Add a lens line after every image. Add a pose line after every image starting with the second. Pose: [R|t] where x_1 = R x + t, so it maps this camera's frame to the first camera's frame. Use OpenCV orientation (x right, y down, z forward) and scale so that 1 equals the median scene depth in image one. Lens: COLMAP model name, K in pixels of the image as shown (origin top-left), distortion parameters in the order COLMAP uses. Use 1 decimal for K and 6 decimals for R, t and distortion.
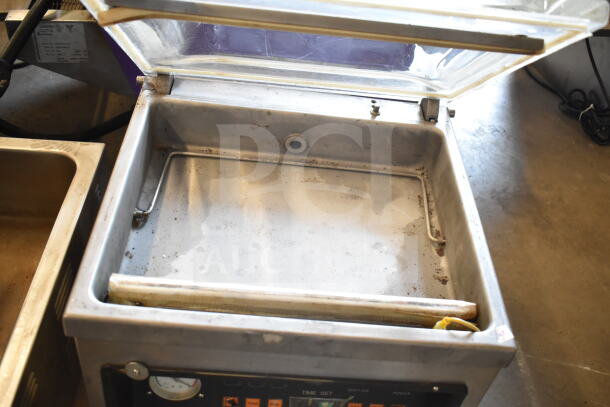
lens RADIAL K [[635.3, 0, 303.7], [0, 635.3, 197.6], [0, 0, 1]] dist [-0.012844, -0.005971]
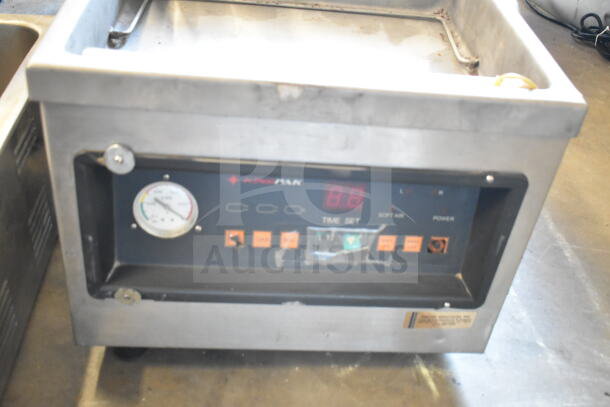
lens RADIAL K [[682.9, 0, 305.0], [0, 682.9, 203.5], [0, 0, 1]] dist [-0.009842, -0.006951]
pose [[0.998363, -0.044793, 0.035561, -0.049472], [0.047992, 0.994331, -0.094887, 0.329043], [-0.031109, 0.096438, 0.994853, 0.113922]]
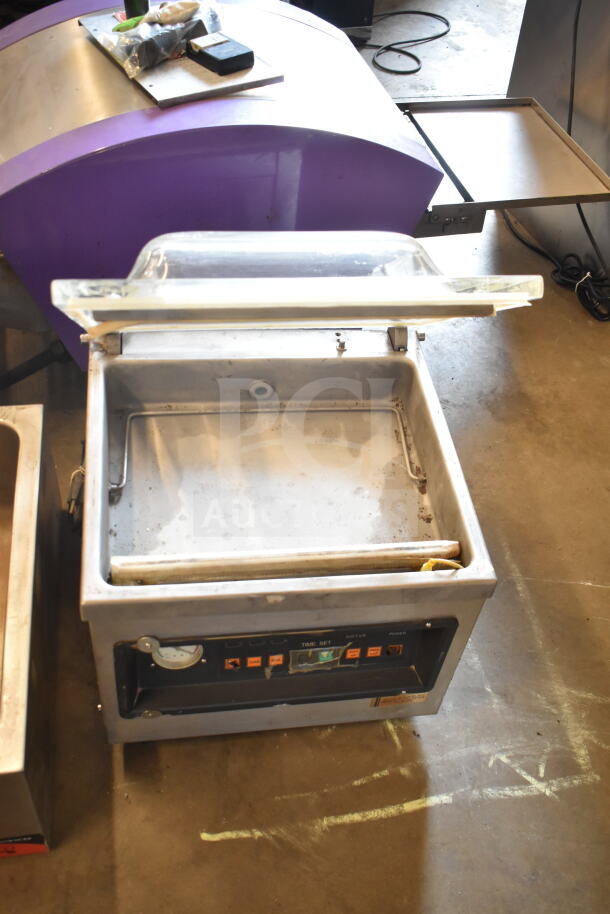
lens RADIAL K [[951.9, 0, 305.0], [0, 951.9, 457.0], [0, 0, 1]] dist [-0.012844, -0.005971]
pose [[0.990831, -0.114256, 0.072111, -0.065333], [0.106825, 0.989273, 0.099634, -0.129284], [-0.082721, -0.091017, 0.992408, -0.441152]]
